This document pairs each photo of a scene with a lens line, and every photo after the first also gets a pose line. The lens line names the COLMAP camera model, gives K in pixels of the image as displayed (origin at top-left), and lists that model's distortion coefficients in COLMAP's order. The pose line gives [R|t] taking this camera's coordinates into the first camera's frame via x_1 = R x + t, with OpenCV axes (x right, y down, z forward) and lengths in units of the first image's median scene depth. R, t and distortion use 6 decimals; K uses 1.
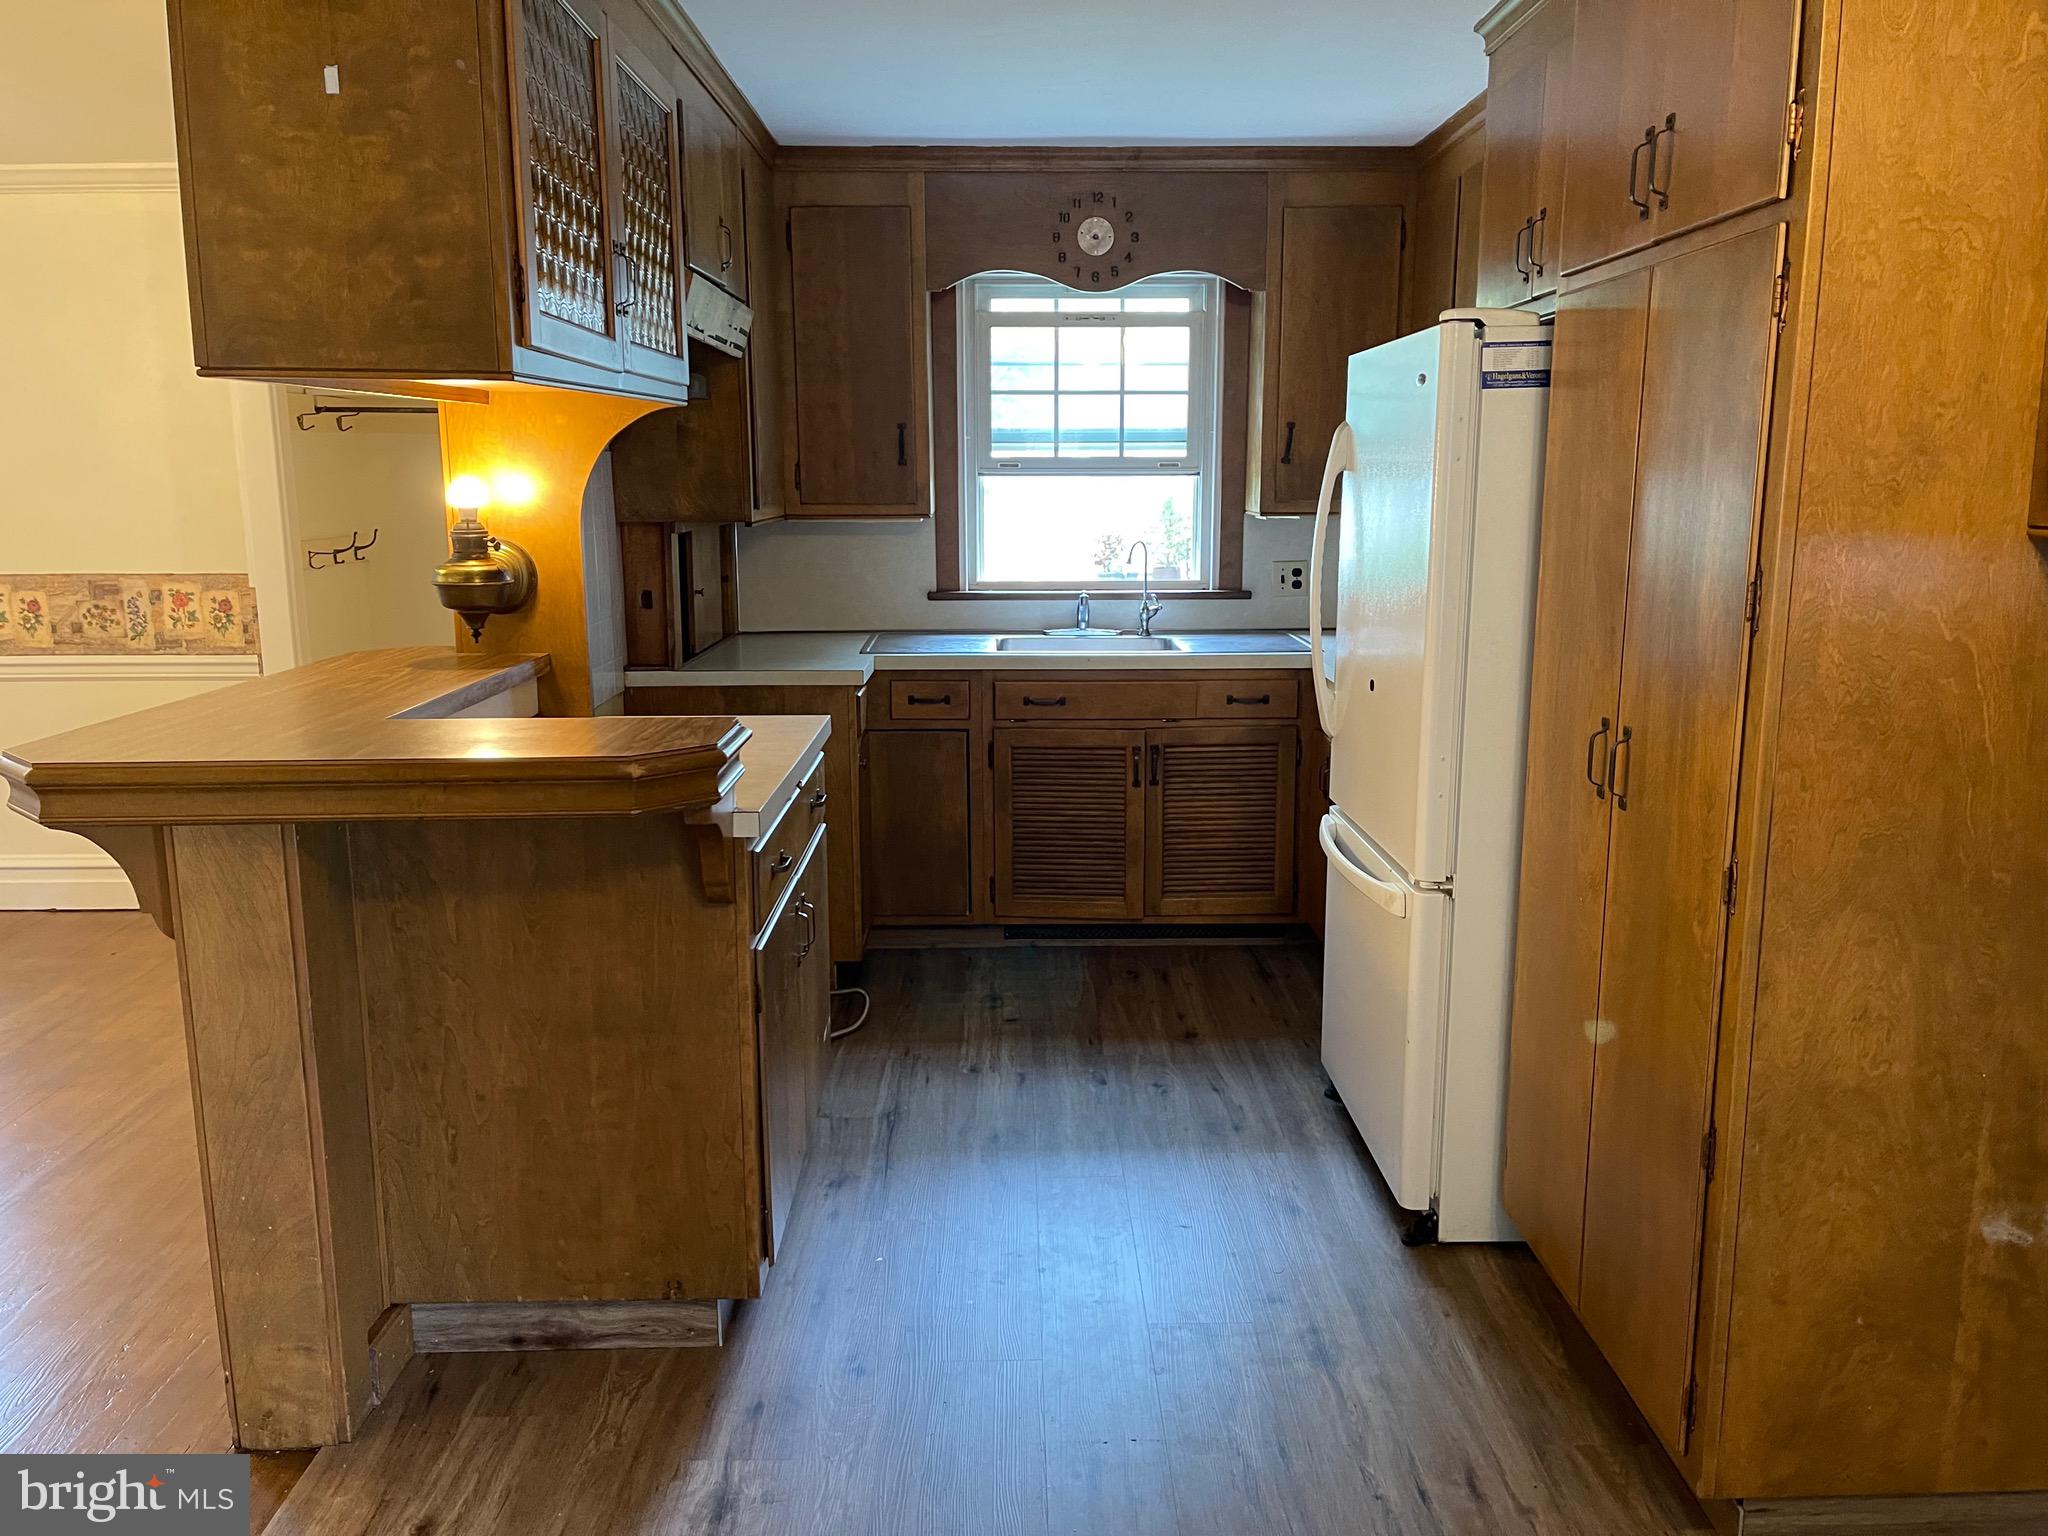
lens RADIAL K [[1539.7, 0, 1024.0], [0, 1539.7, 768.0], [0, 0, 1]] dist [0.075707, -0.099529]
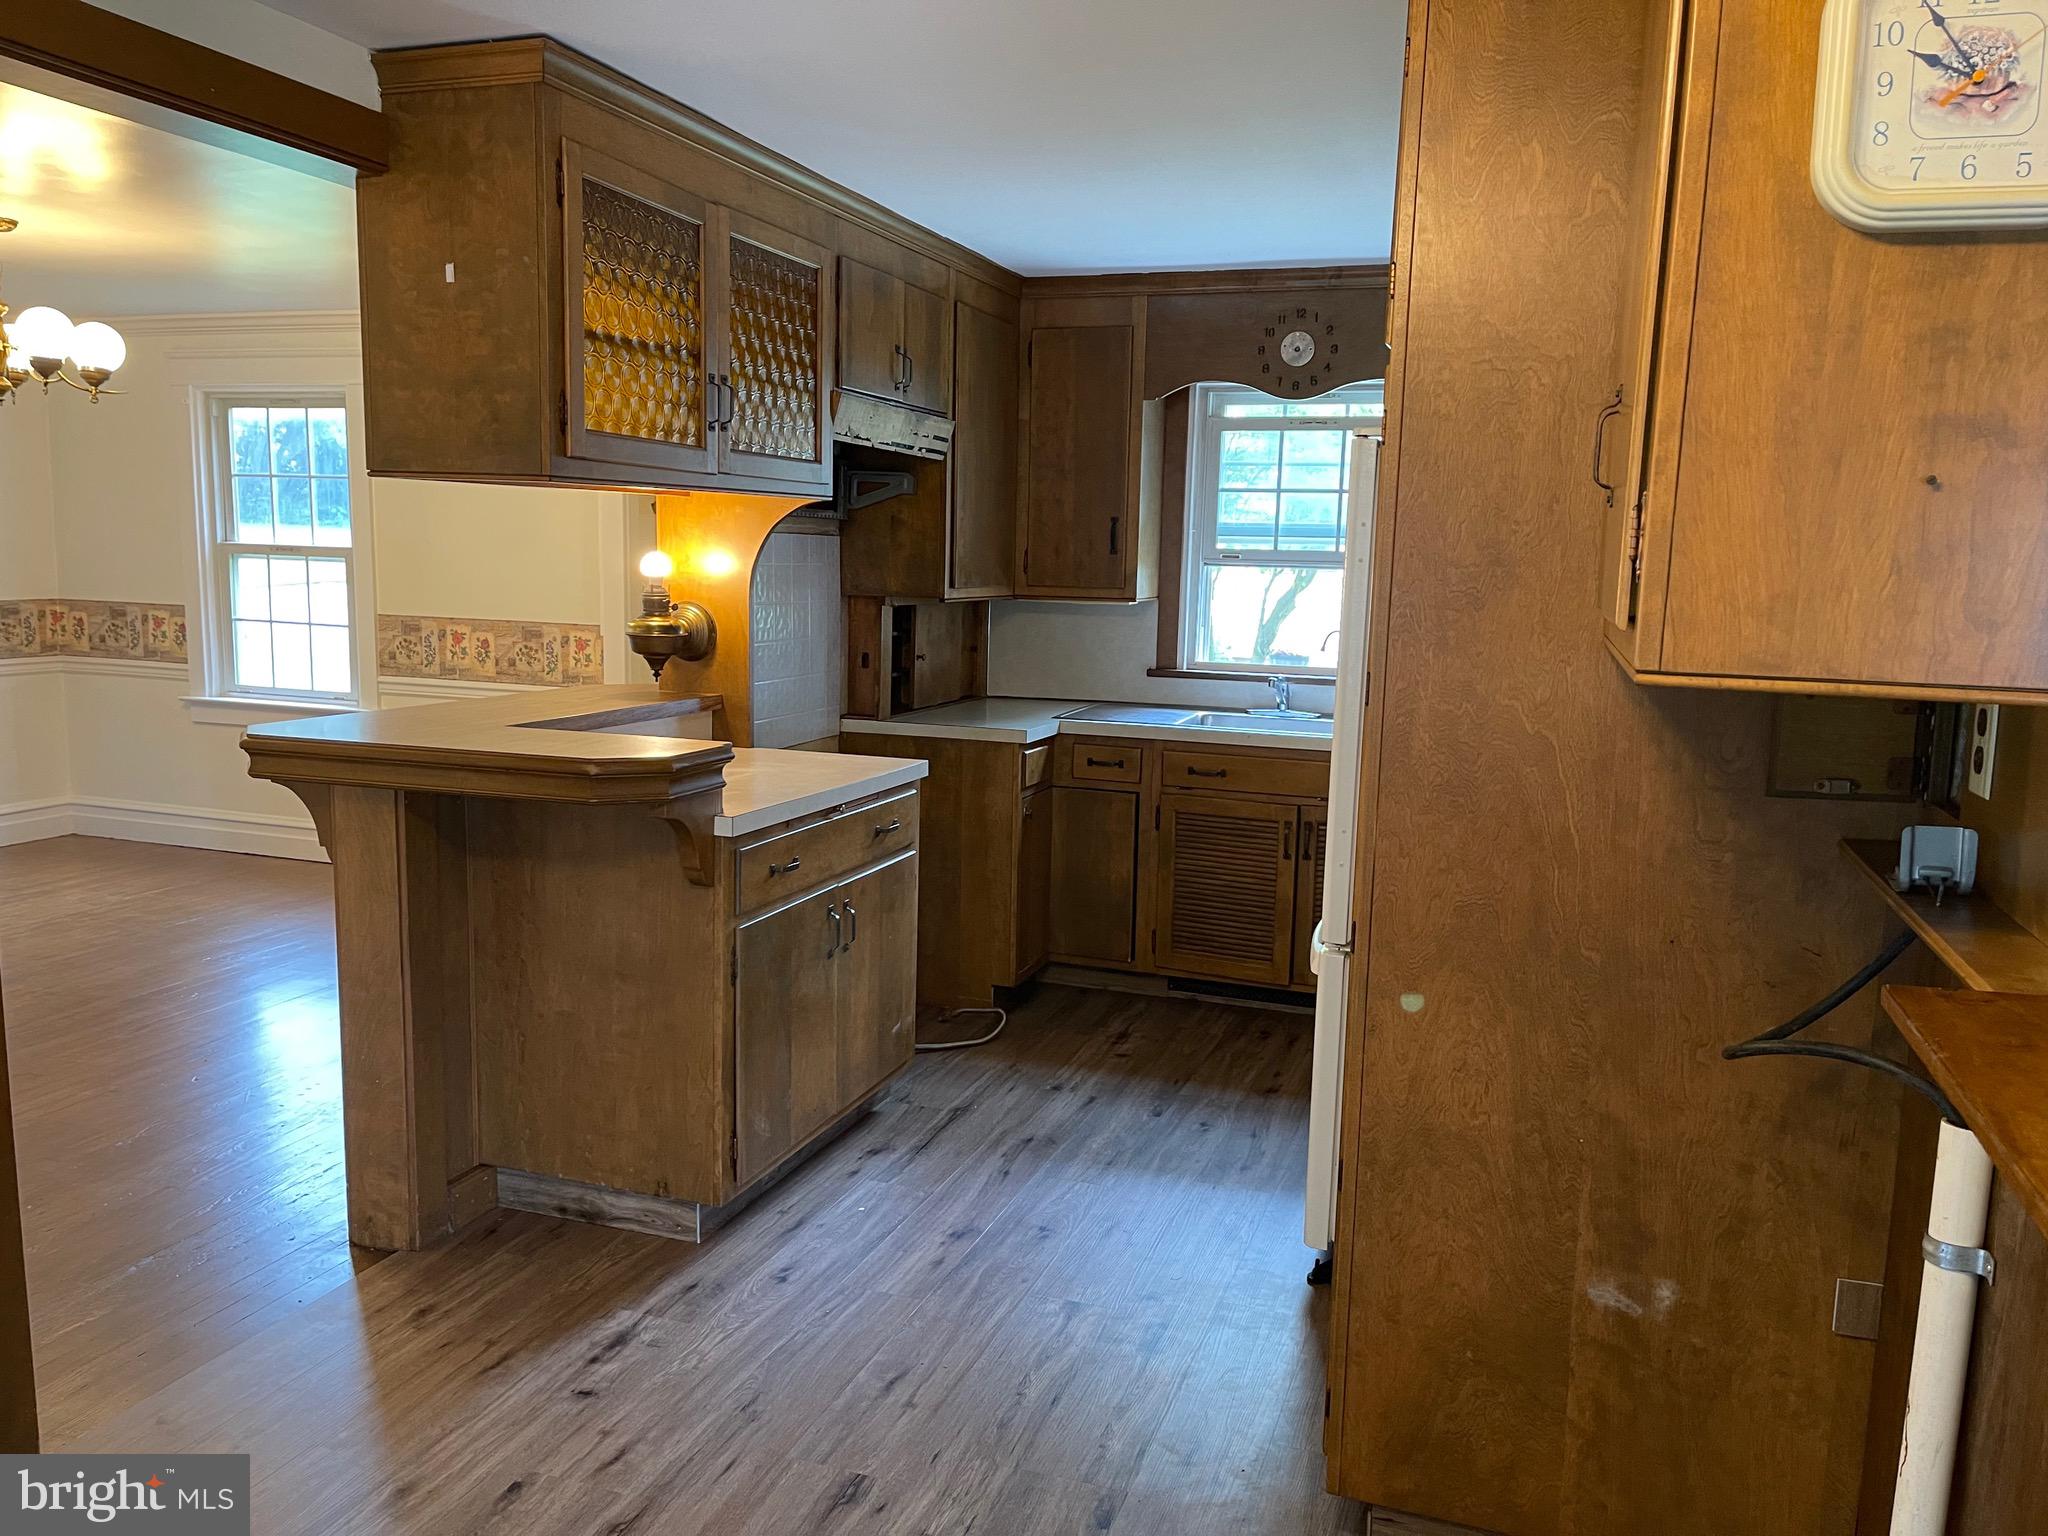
lens RADIAL K [[1536.8, 0, 1013.7], [0, 1536.8, 788.4], [0, 0, 1]] dist [0.071541, -0.077560]
pose [[0.937149, 0.079540, -0.339742, 0.365660], [-0.093636, 0.995286, -0.025271, 0.011752], [0.336131, 0.055494, 0.940179, -0.092717]]
